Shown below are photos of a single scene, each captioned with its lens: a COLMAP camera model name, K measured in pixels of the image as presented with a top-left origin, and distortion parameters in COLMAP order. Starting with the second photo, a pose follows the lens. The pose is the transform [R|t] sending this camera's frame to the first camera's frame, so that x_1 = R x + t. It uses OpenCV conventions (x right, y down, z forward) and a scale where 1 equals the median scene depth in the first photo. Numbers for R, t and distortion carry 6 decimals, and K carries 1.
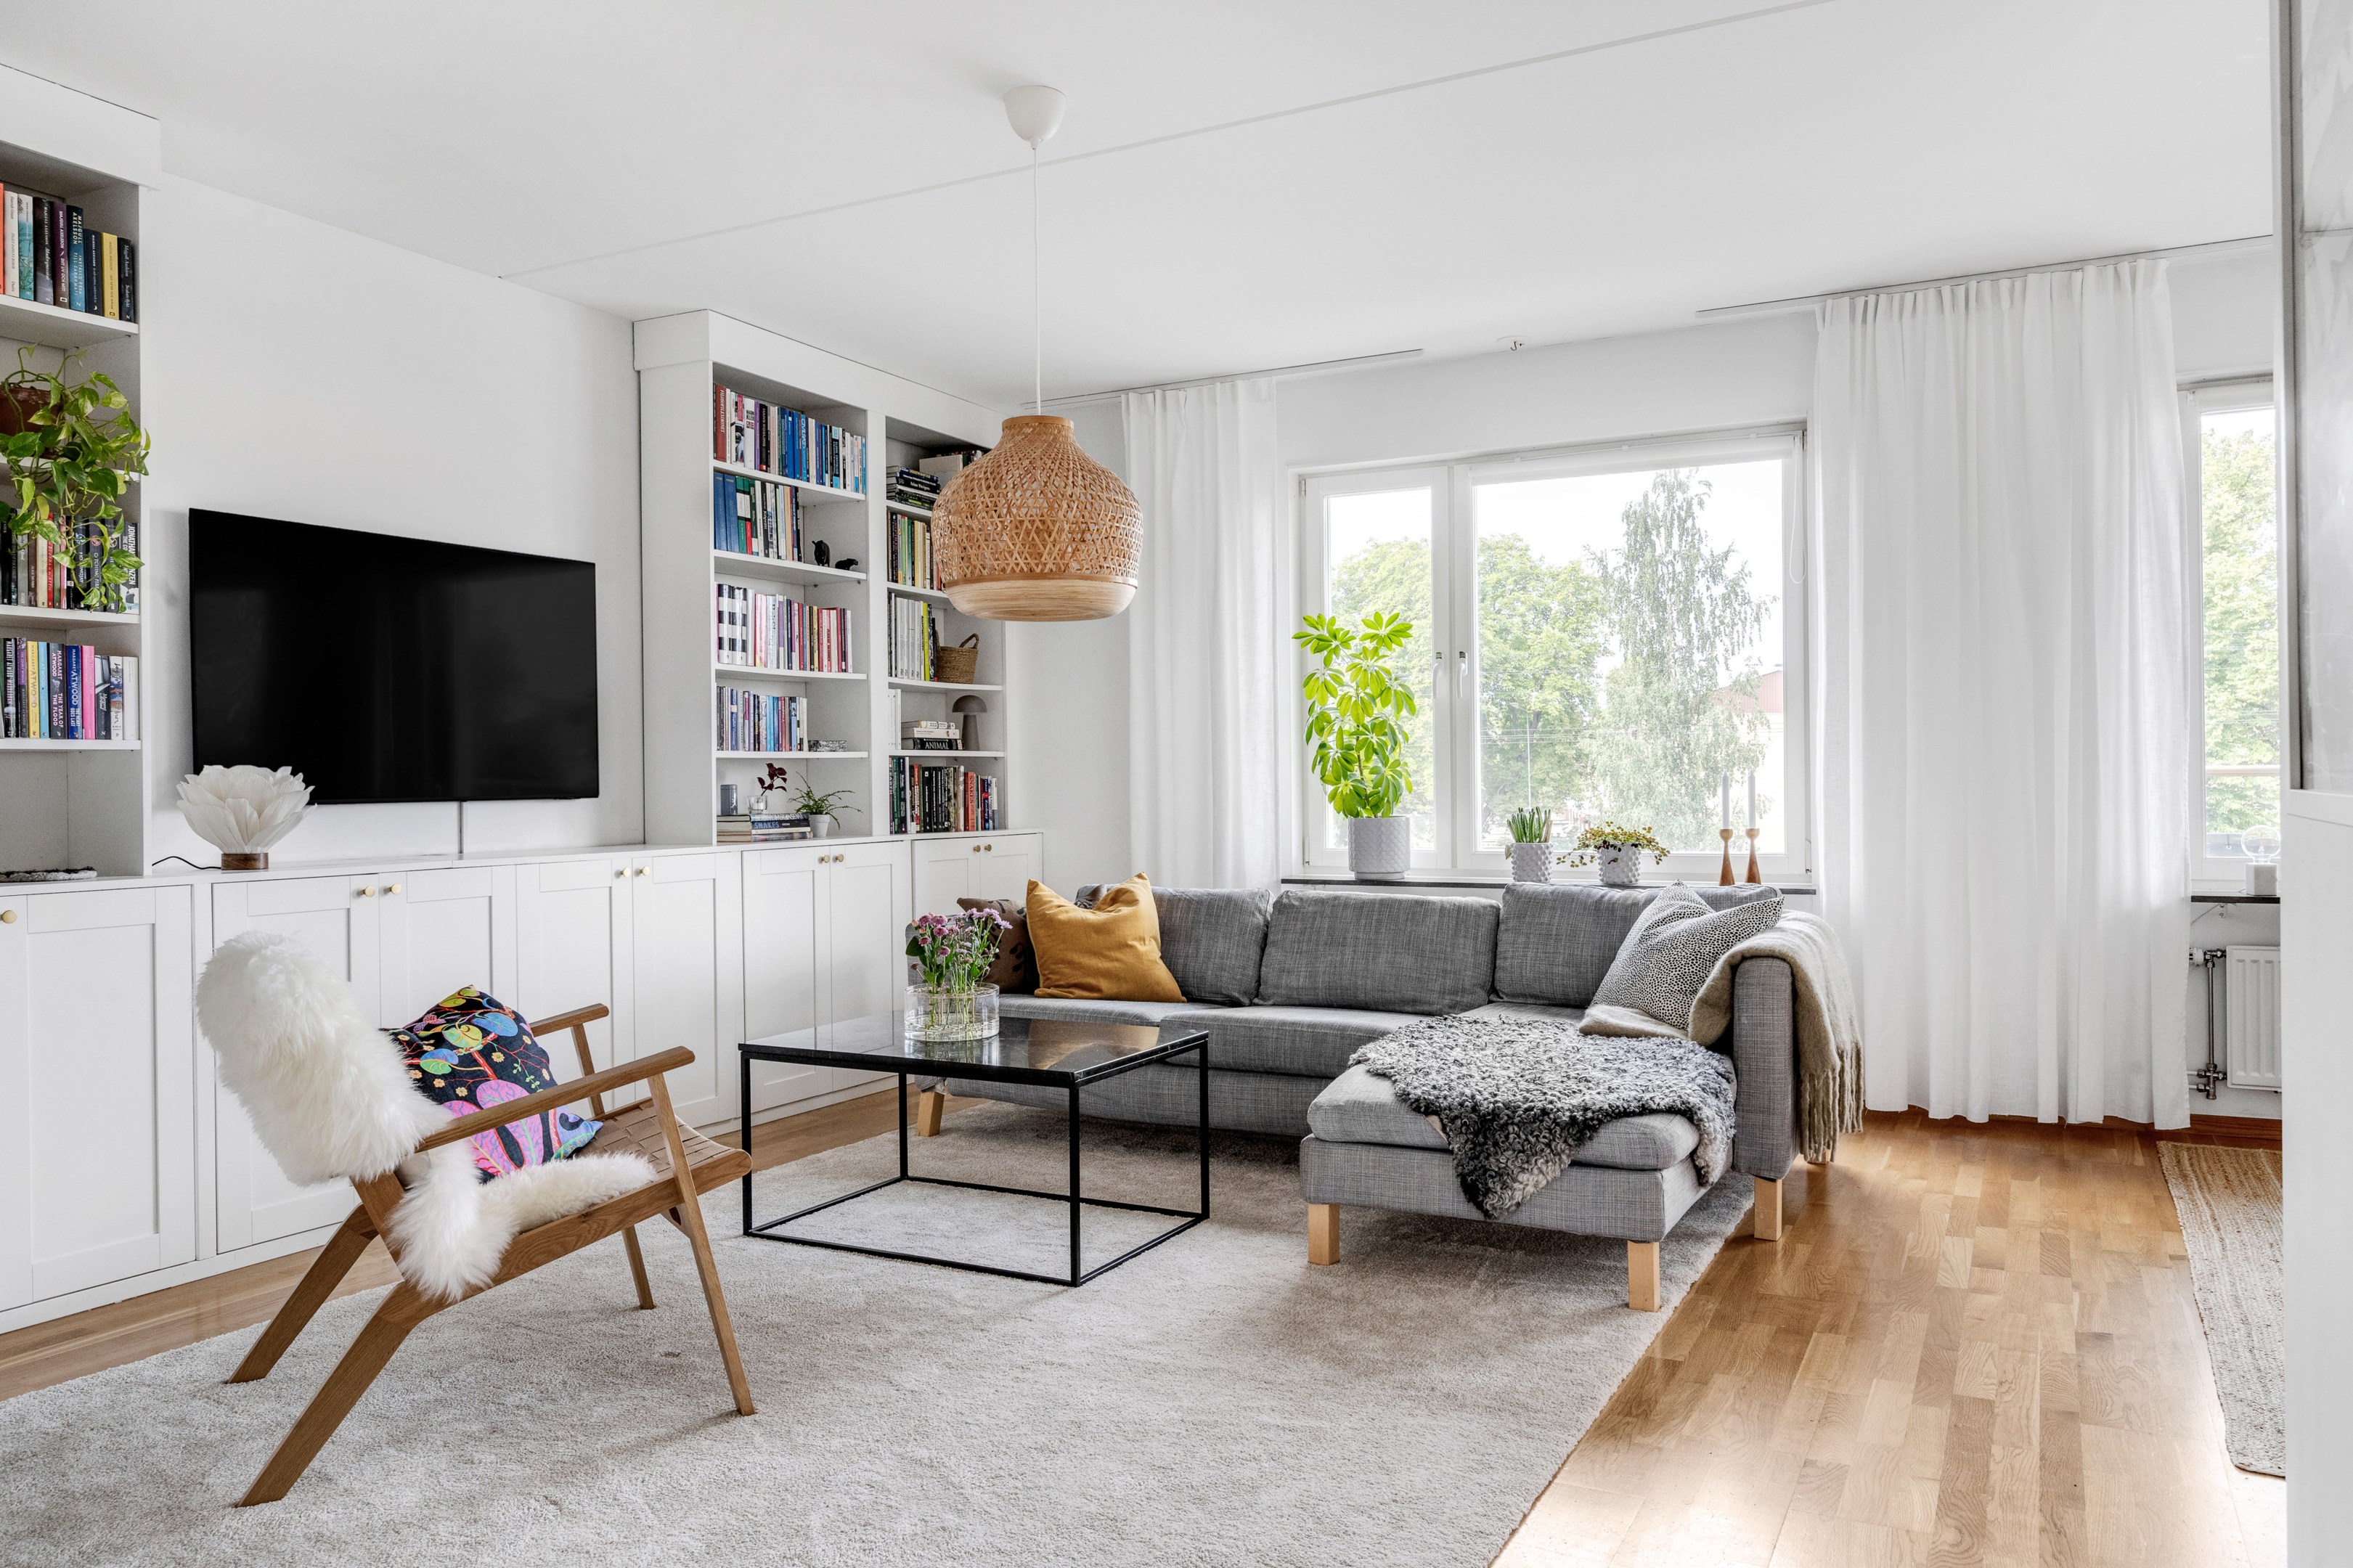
lens RADIAL K [[1663.4, 0, 1190.4], [0, 1663.4, 786.8], [0, 0, 1]] dist [-0.002812, 0.001129]
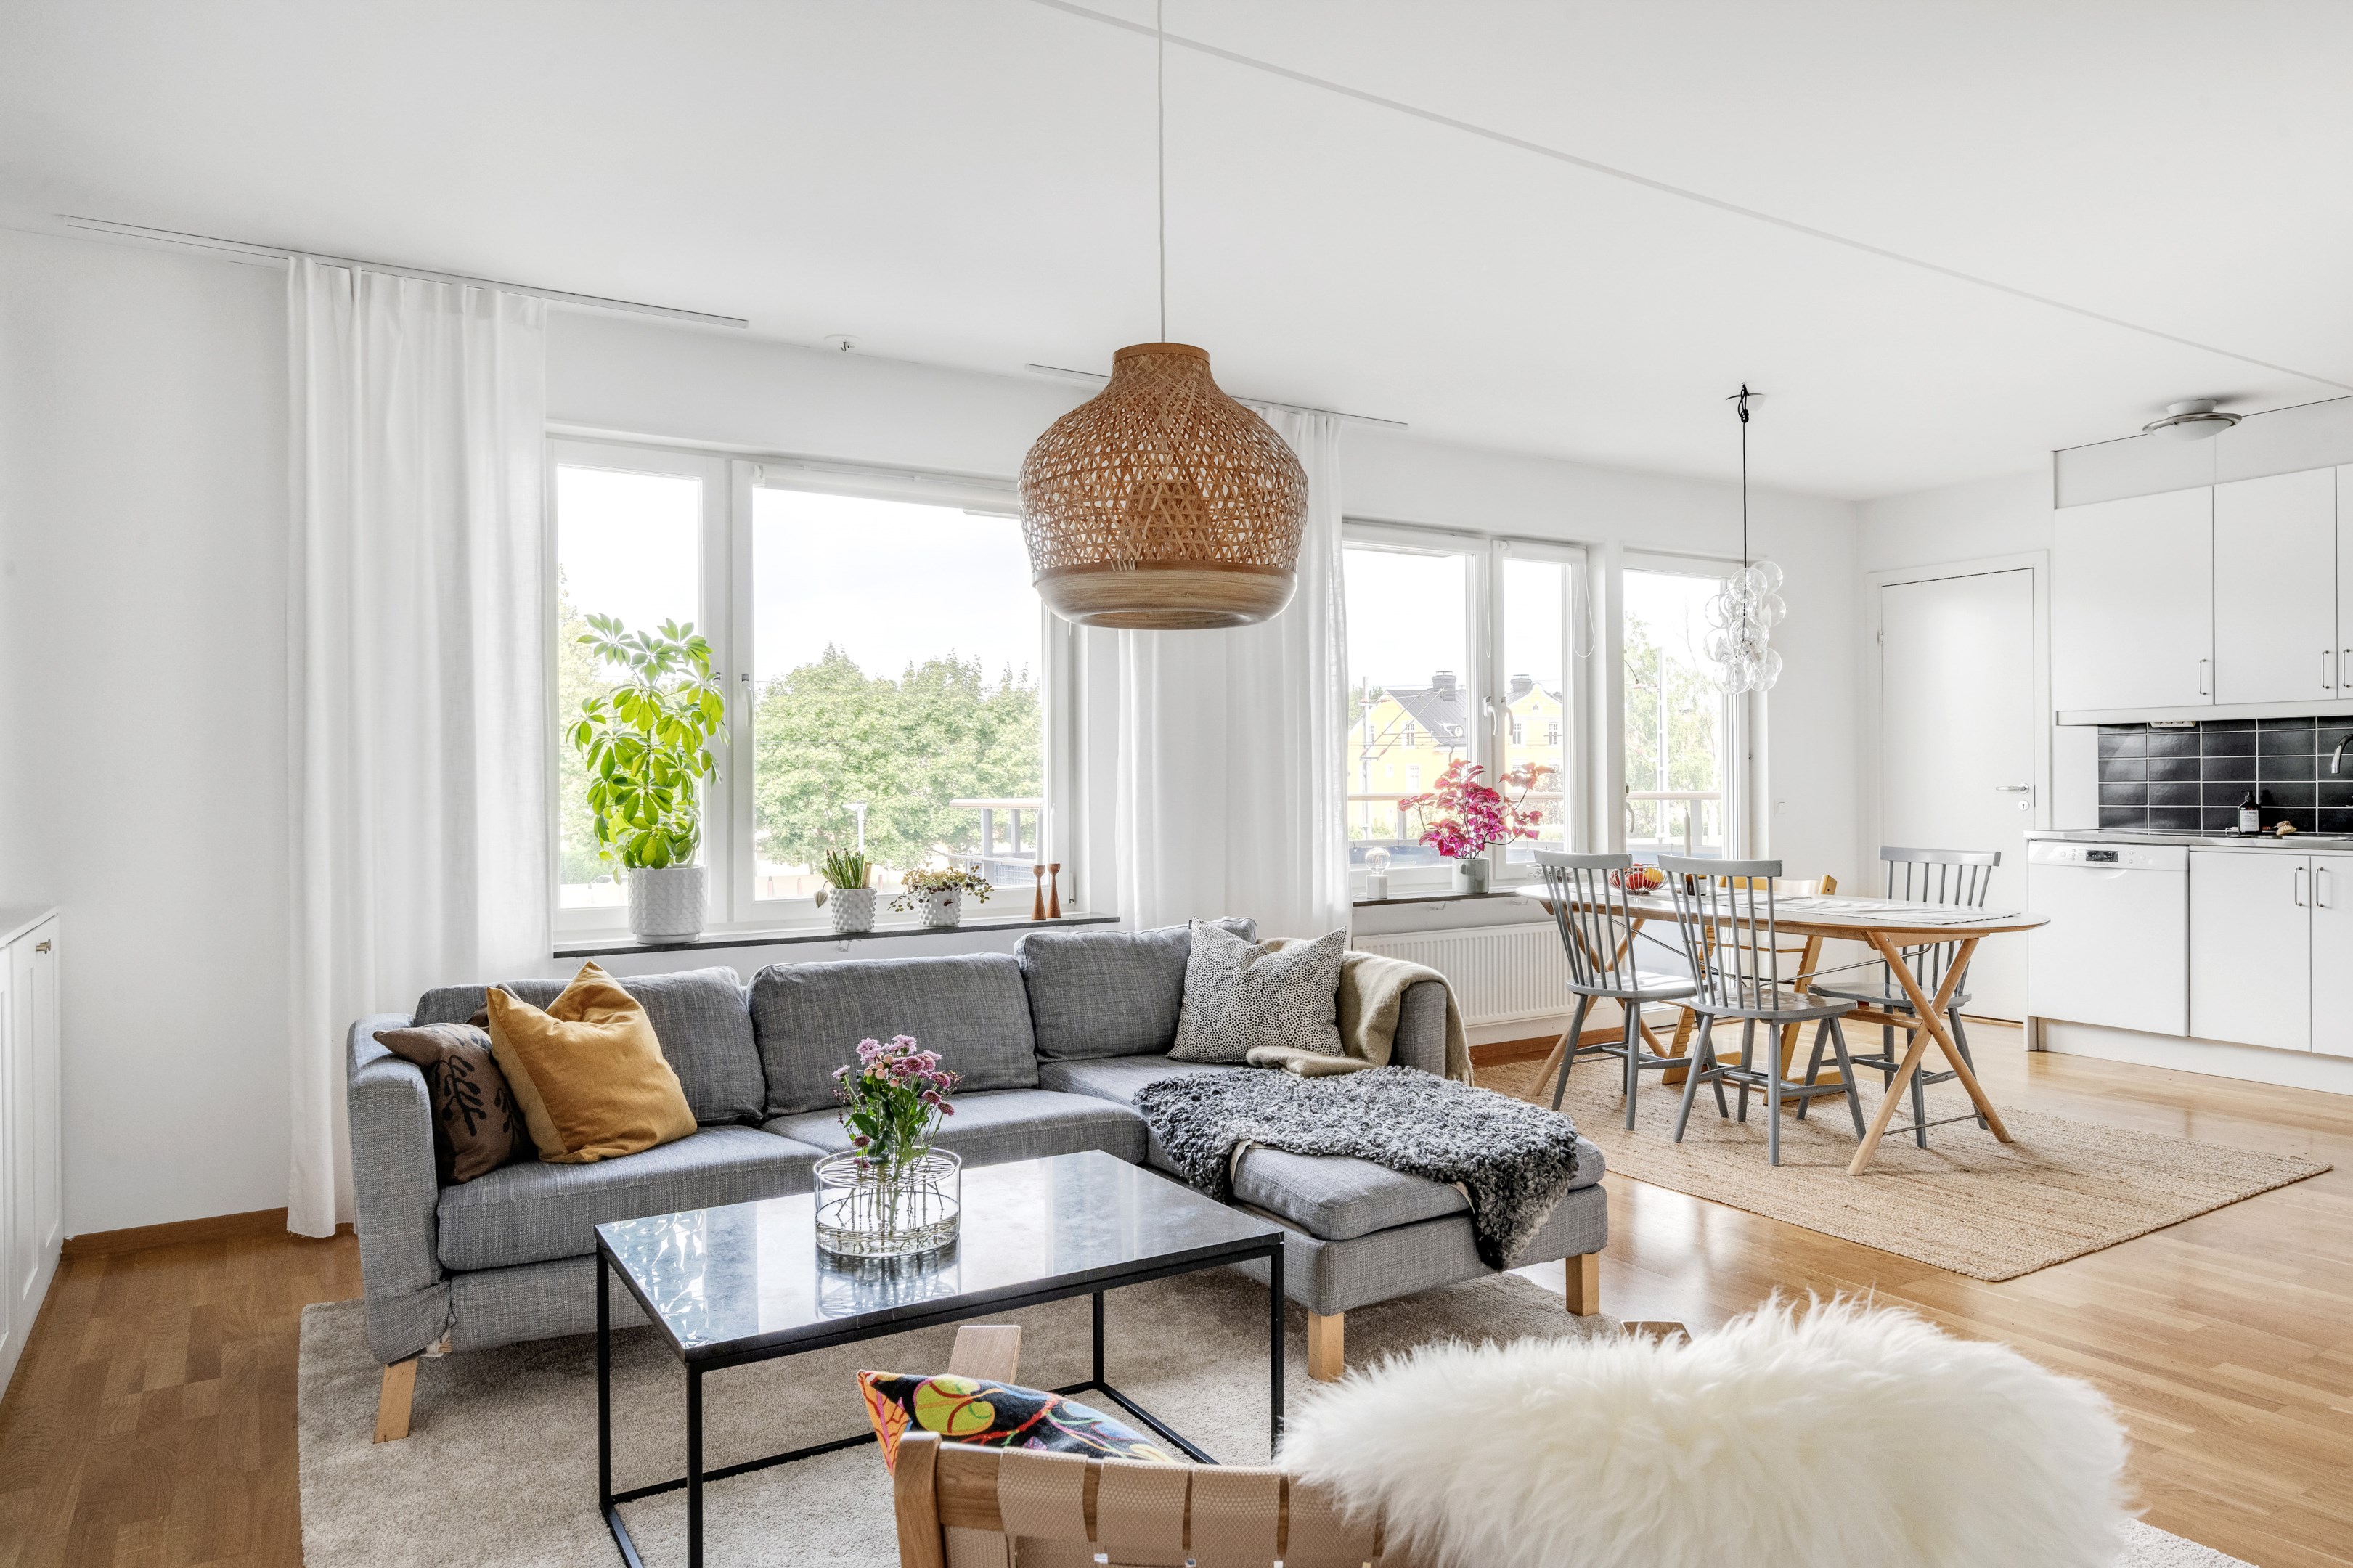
lens RADIAL K [[1493.9, 0, 1184.8], [0, 1493.9, 785.4], [0, 0, 1]] dist [-0.003581, 0.005564]
pose [[0.509563, 0.004124, 0.860423, -0.463893], [0.004008, 0.999966, -0.007167, -0.018585], [-0.860424, 0.007101, 0.509530, 0.469307]]
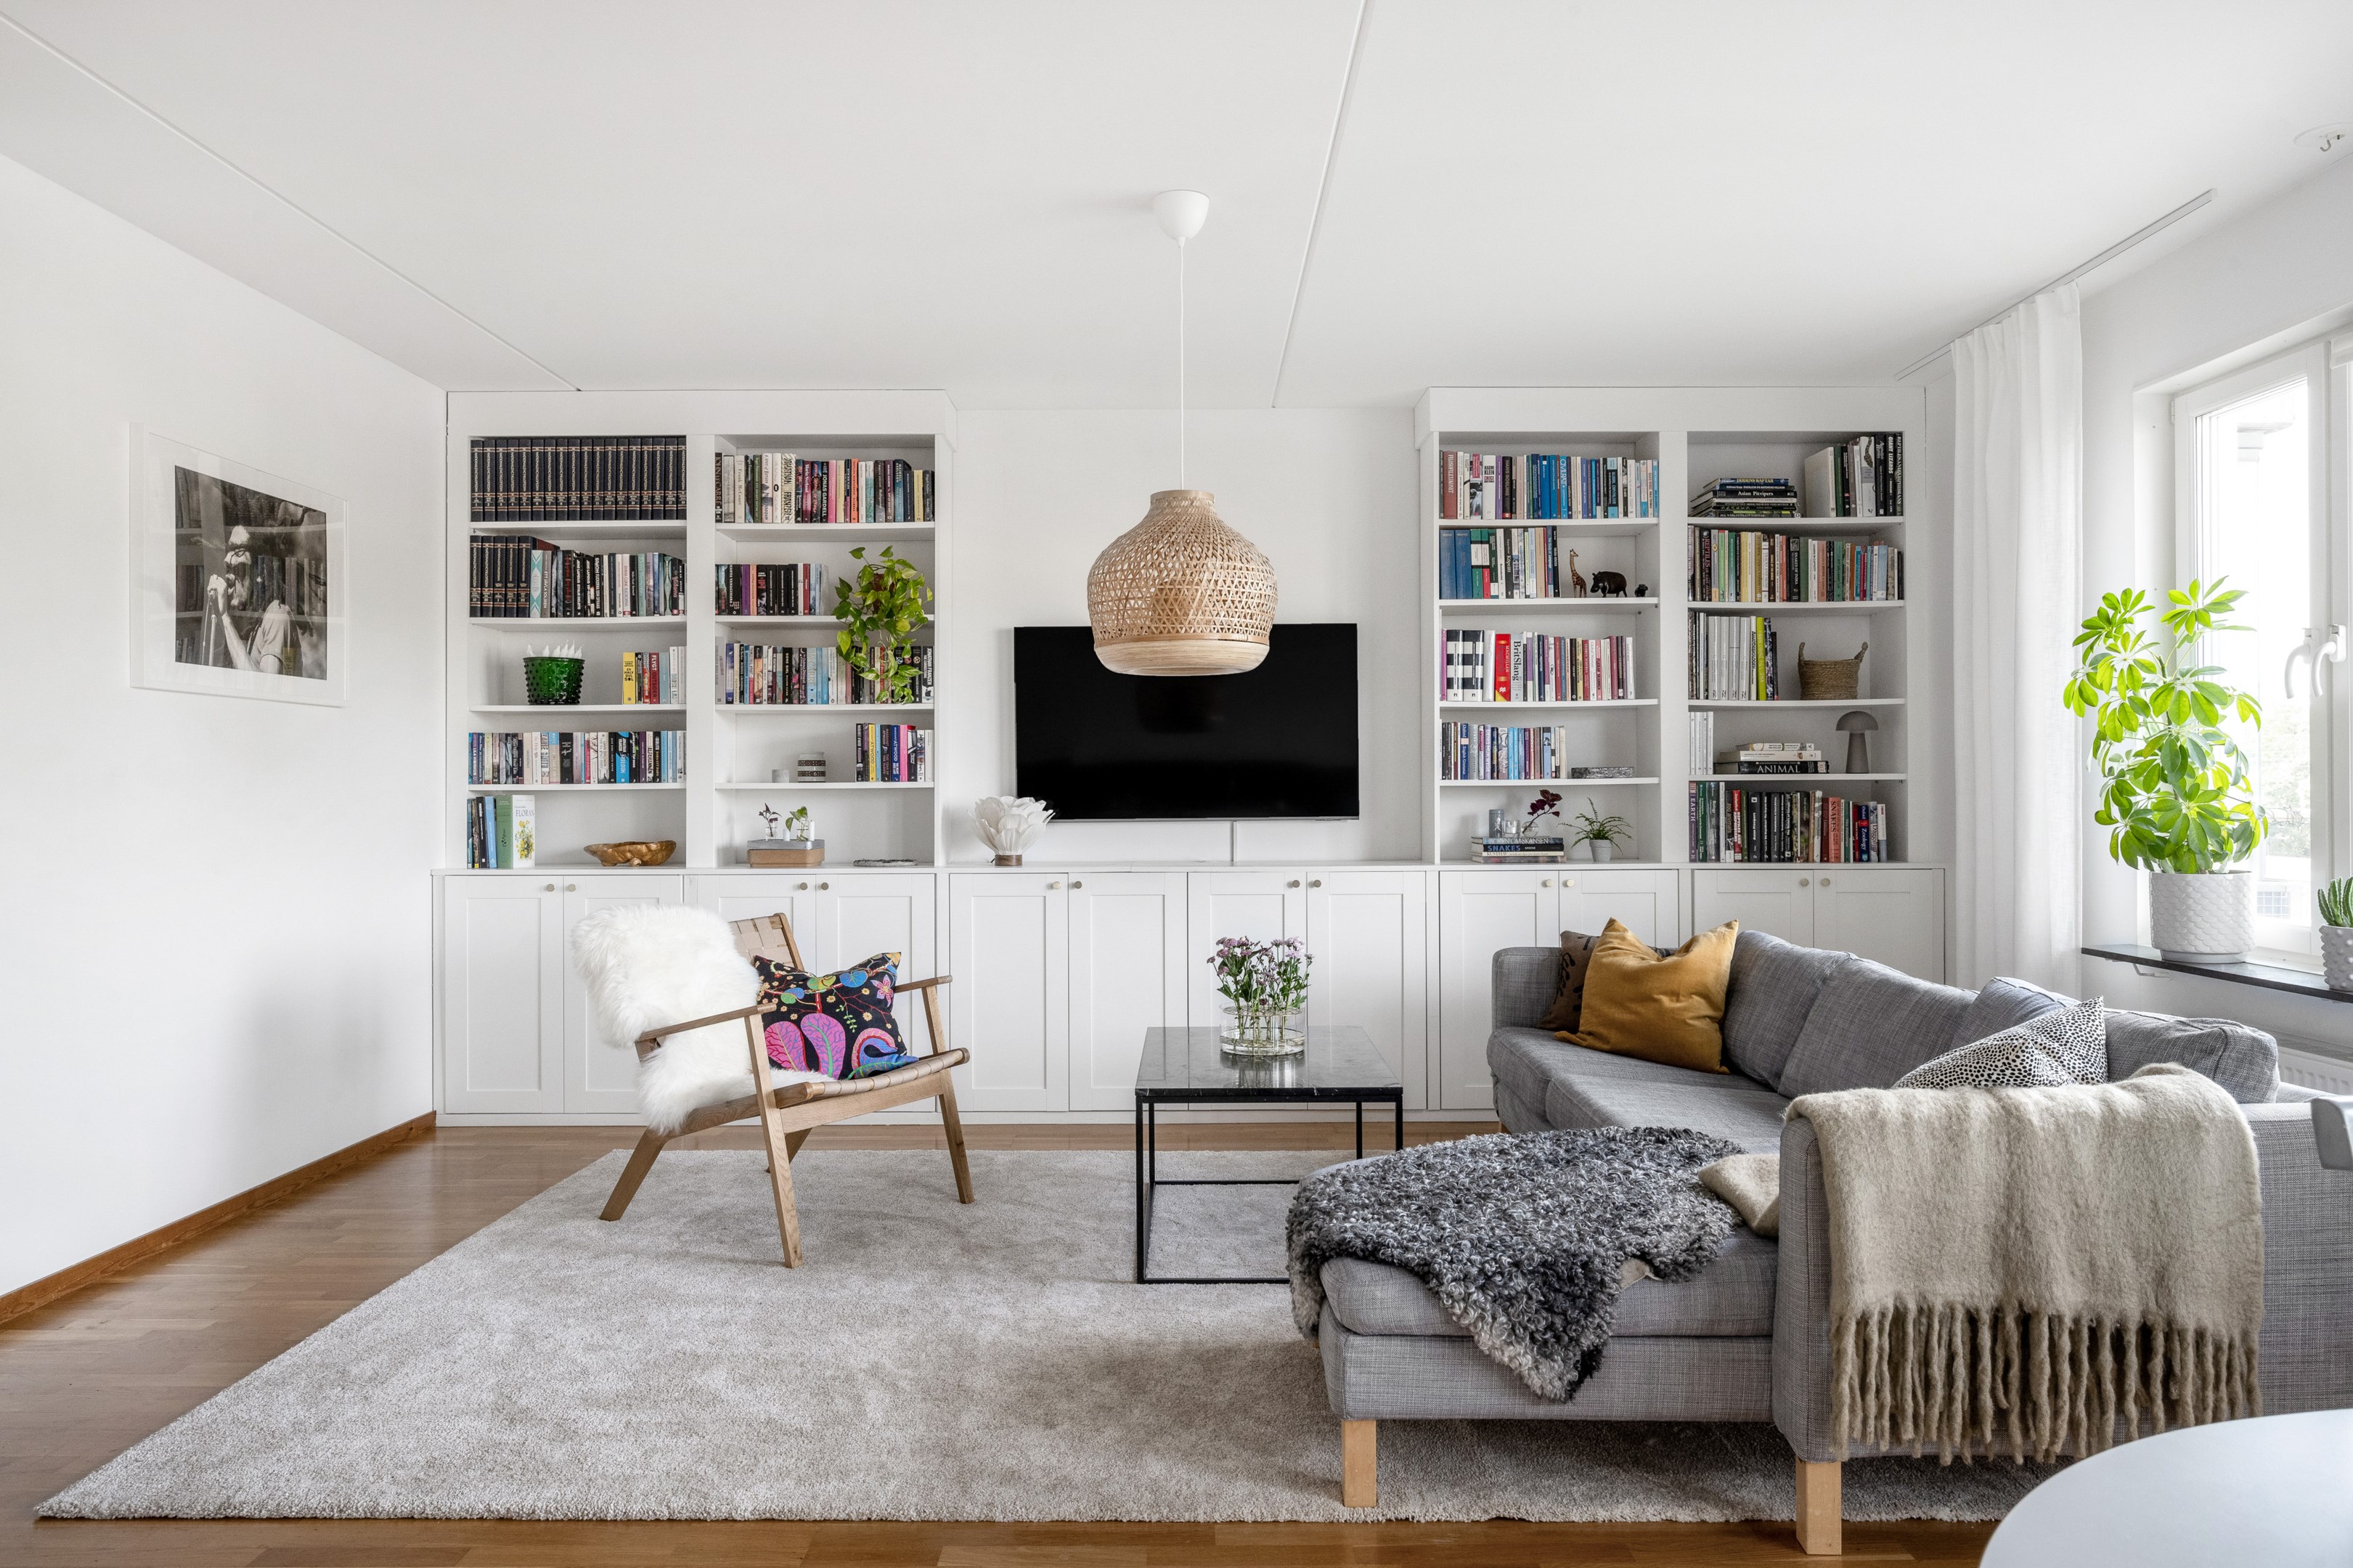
lens RADIAL K [[1572.5, 0, 1176.7], [0, 1572.5, 784.9], [0, 0, 1]] dist [-0.005795, 0.009371]
pose [[0.454998, 0.006128, -0.890471, 0.592354], [-0.003087, 0.999981, 0.005304, -0.024193], [0.890487, 0.000335, 0.455009, 0.373562]]
